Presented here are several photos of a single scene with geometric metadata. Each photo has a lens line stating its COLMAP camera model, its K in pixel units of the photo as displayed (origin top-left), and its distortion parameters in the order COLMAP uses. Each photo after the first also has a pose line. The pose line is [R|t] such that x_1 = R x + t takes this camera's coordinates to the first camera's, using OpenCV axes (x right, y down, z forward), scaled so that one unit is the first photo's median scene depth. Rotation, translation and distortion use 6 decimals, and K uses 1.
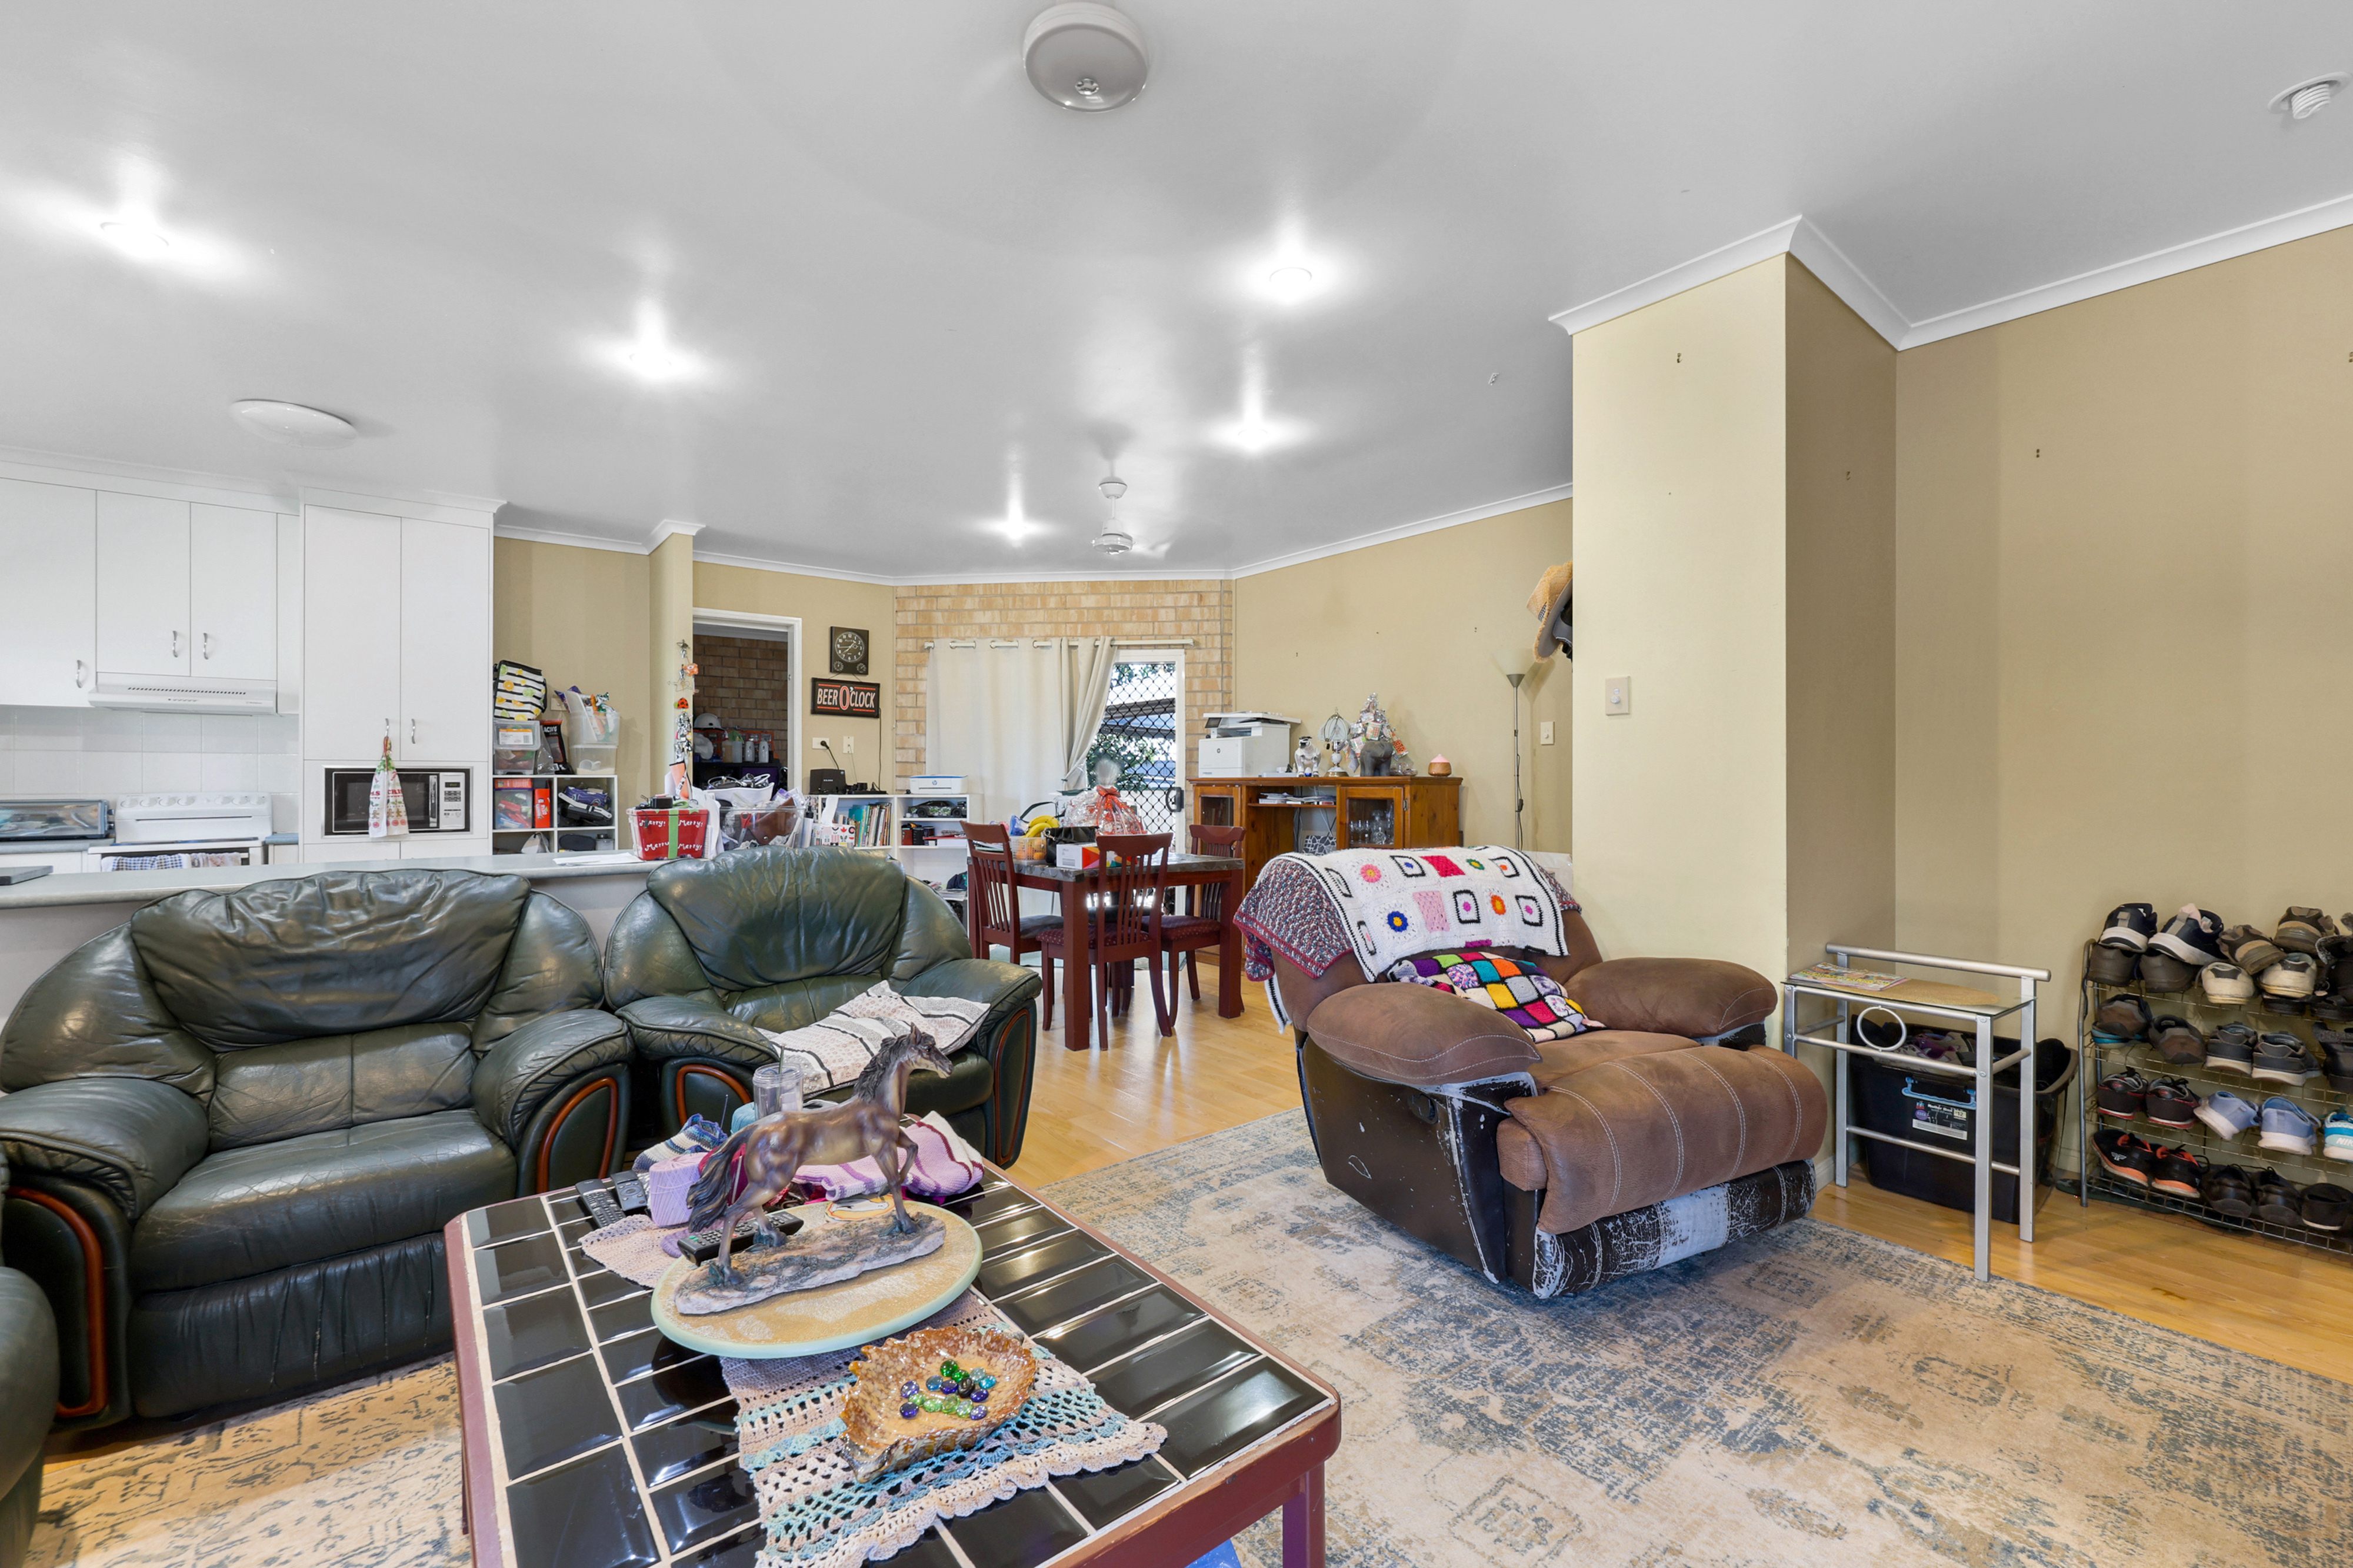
lens RADIAL K [[973.7, 0, 1186.5], [0, 973.7, 782.6], [0, 0, 1]] dist [0.000439, 0.000062]
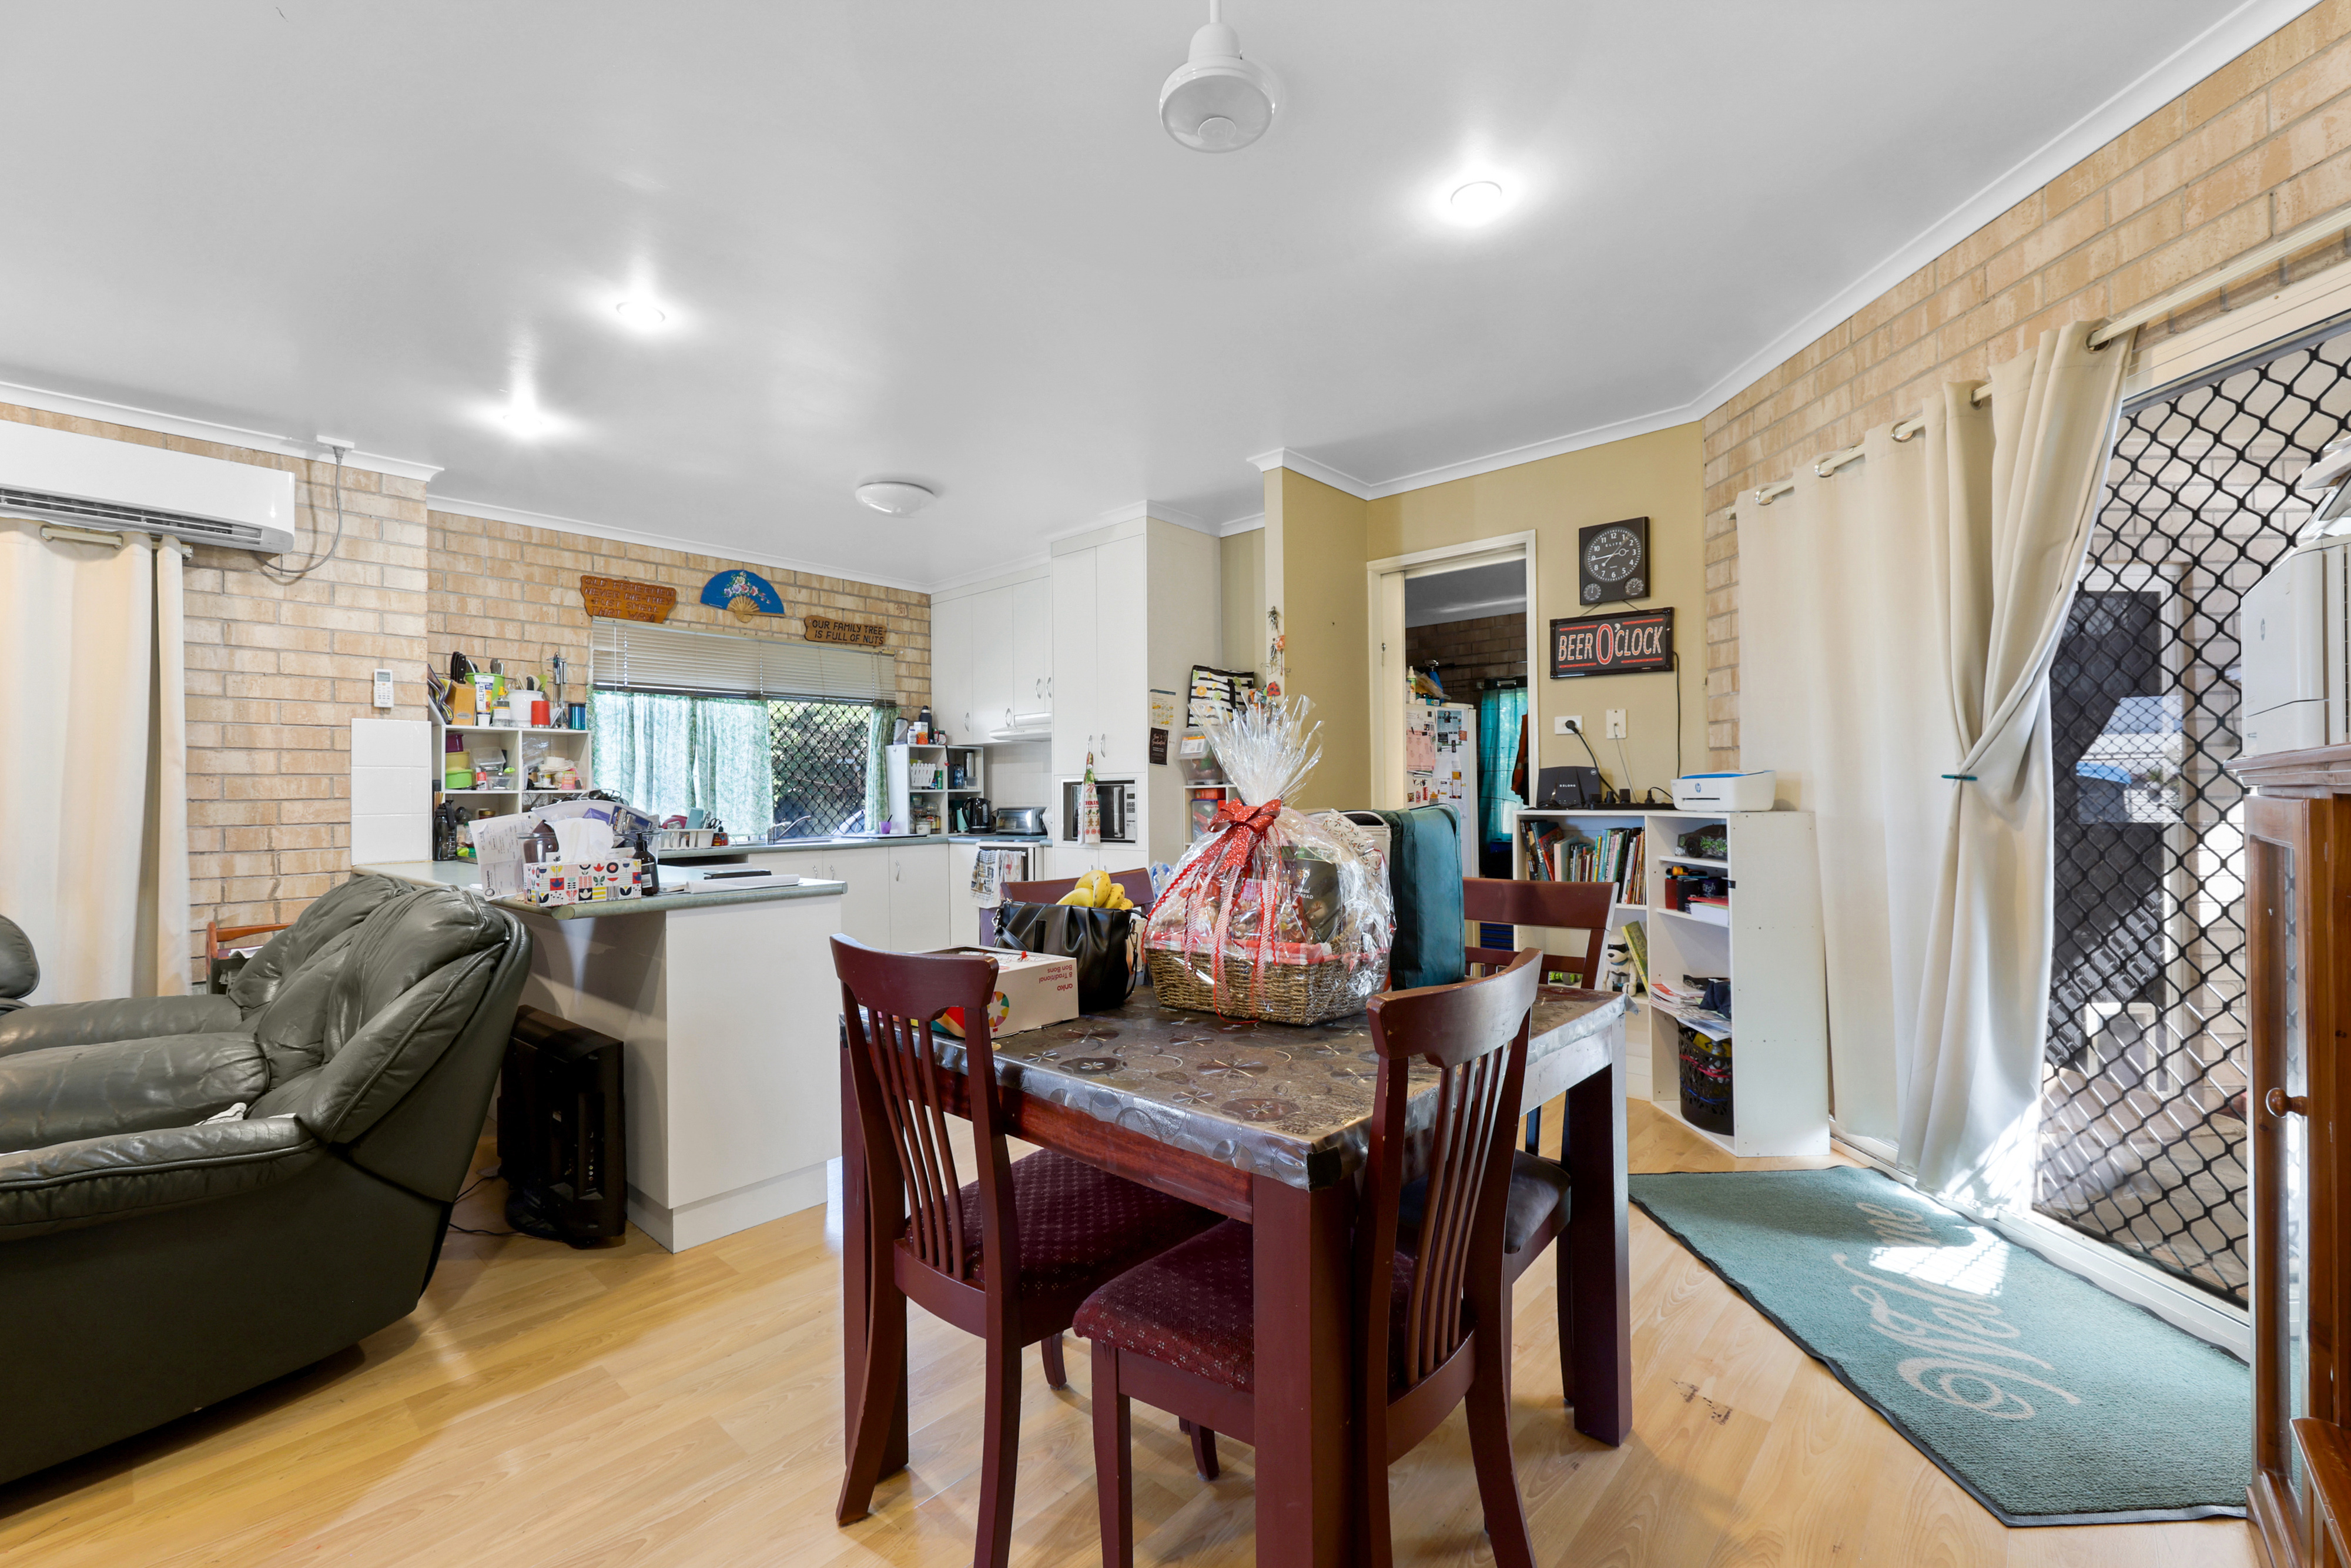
lens RADIAL K [[972.9, 0, 1185.5], [0, 972.9, 782.6], [0, 0, 1]] dist [0.000439, 0.000062]
pose [[0.156357, -0.013986, -0.987602, 0.227064], [0.008779, 0.999880, -0.012770, 0.001622], [0.987662, -0.006674, 0.156461, 0.811140]]
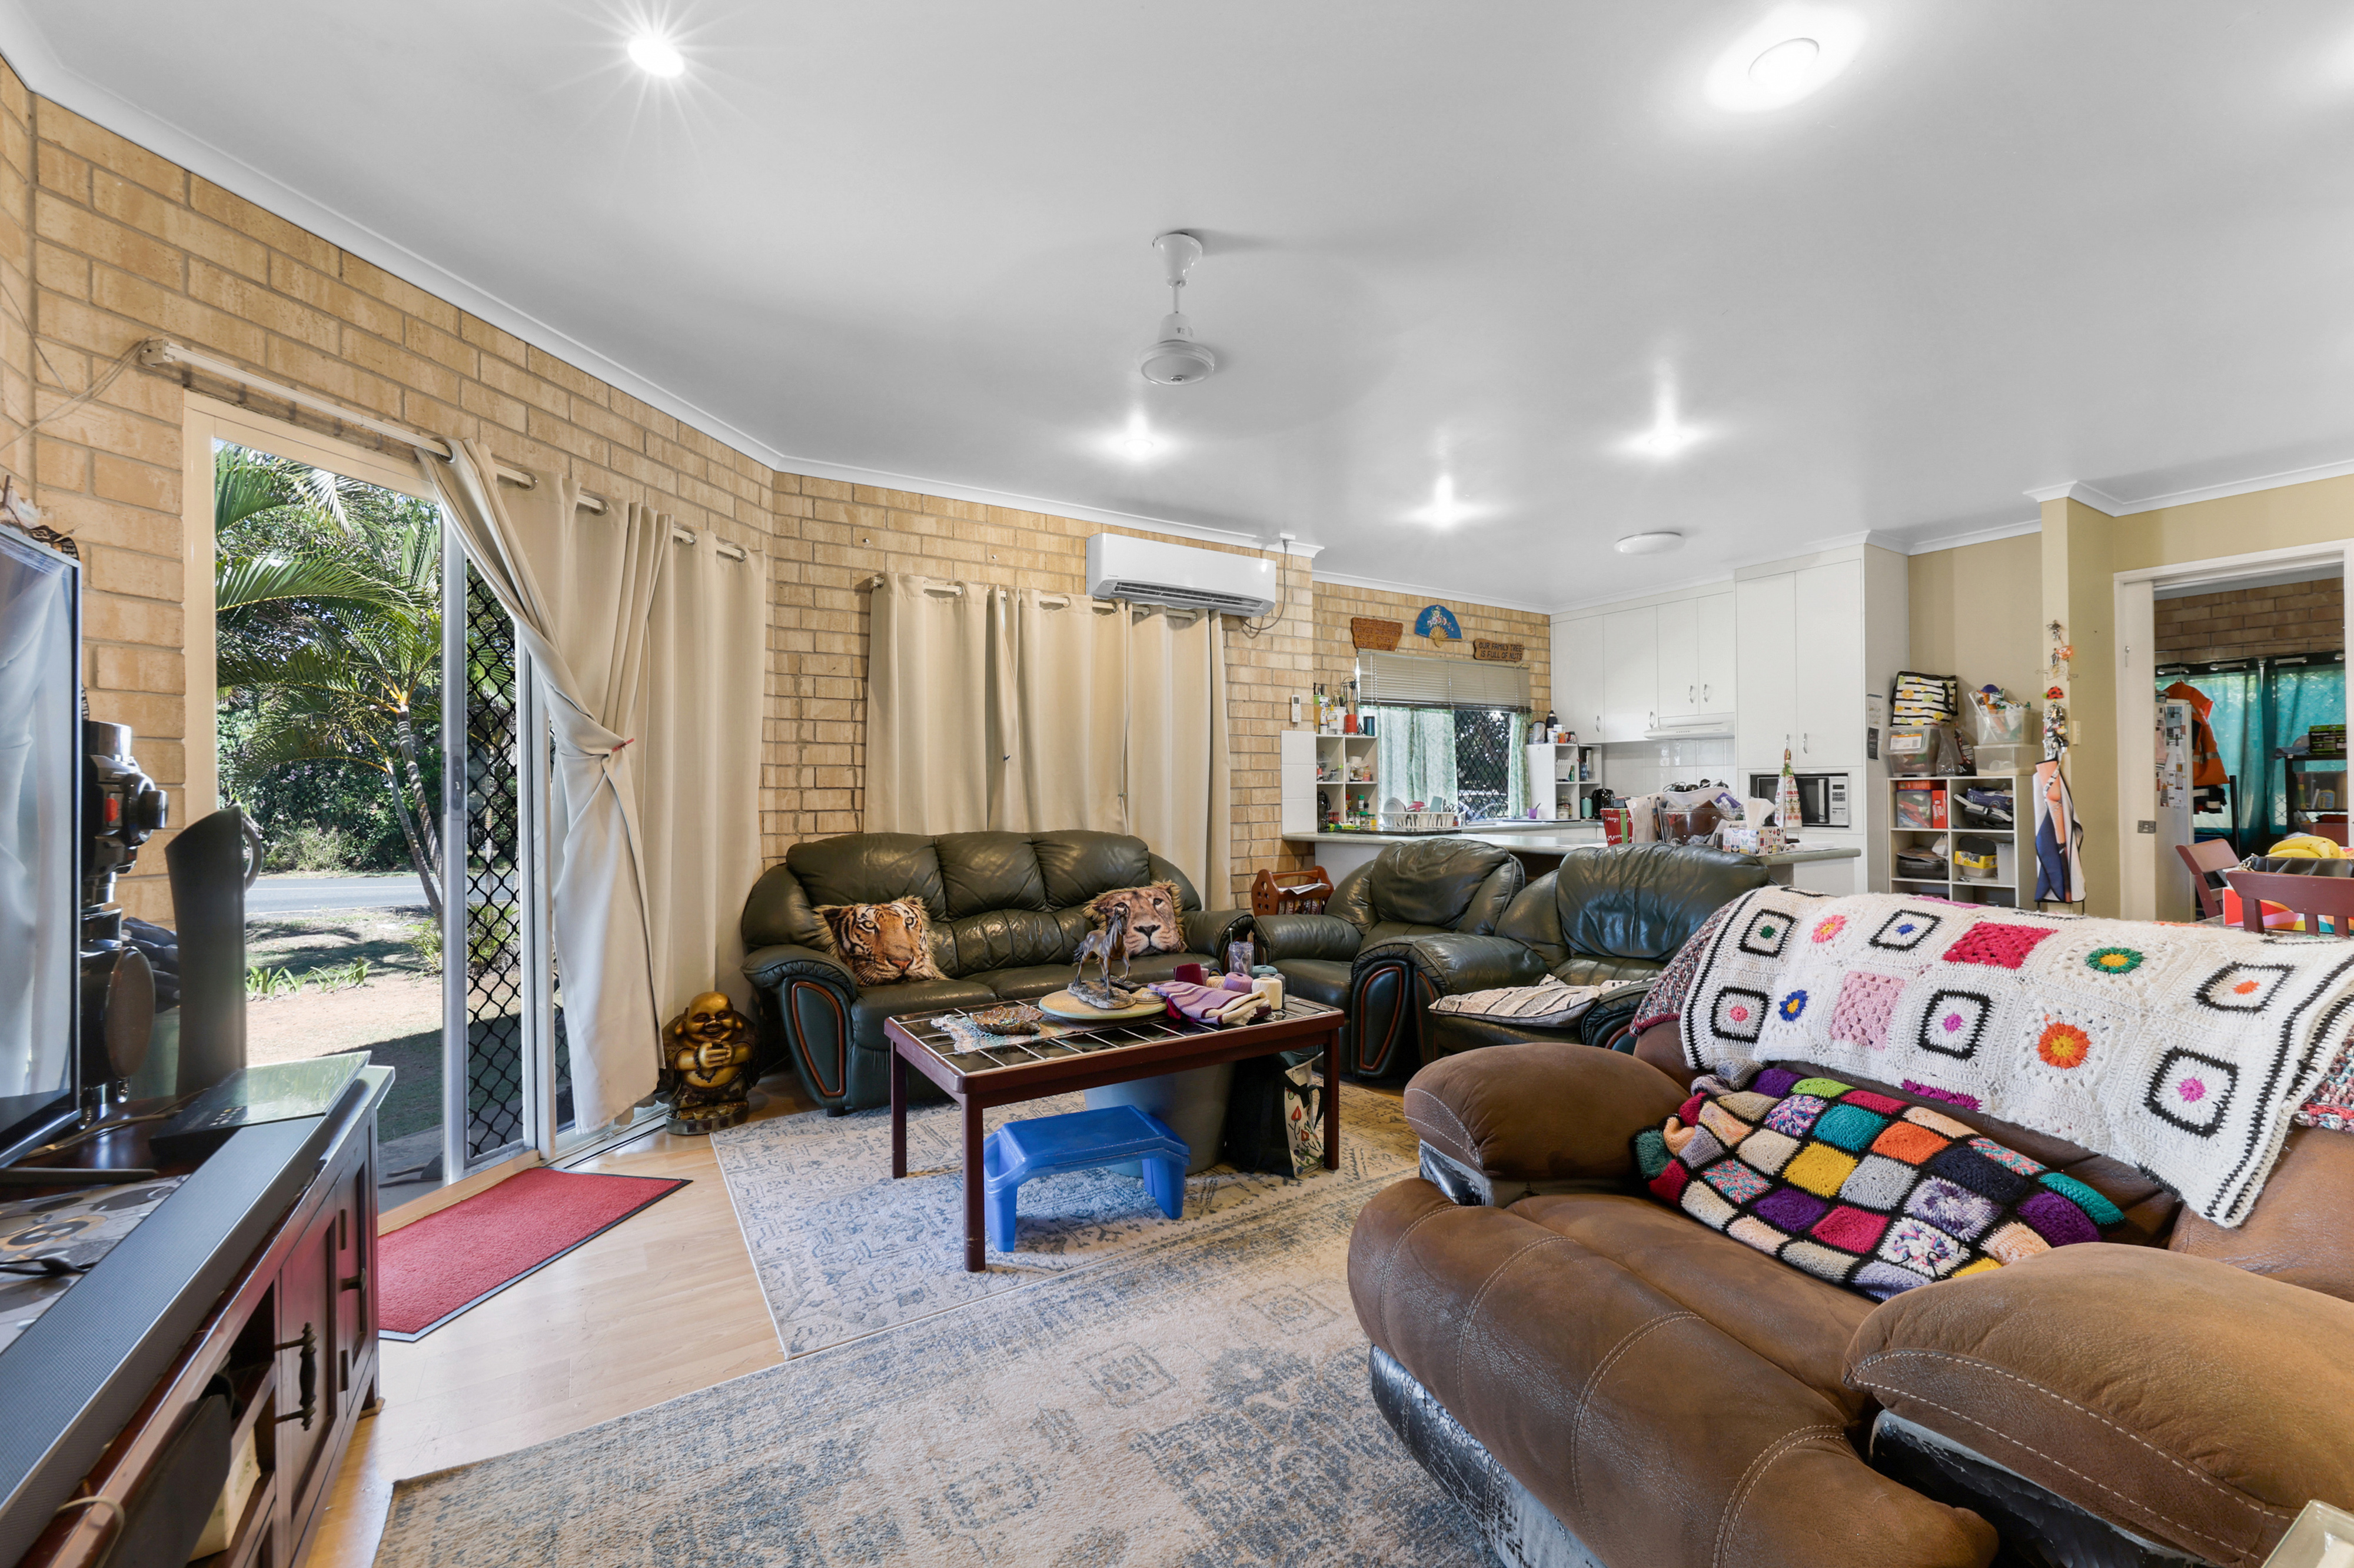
lens RADIAL K [[952.8, 0, 1188.3], [0, 952.8, 782.7], [0, 0, 1]] dist [-0.000930, -0.000433]
pose [[-0.119472, -0.008860, -0.992798, 0.422309], [0.006065, 0.999935, -0.009654, 0.003140], [0.992819, -0.007175, -0.119410, 0.329827]]
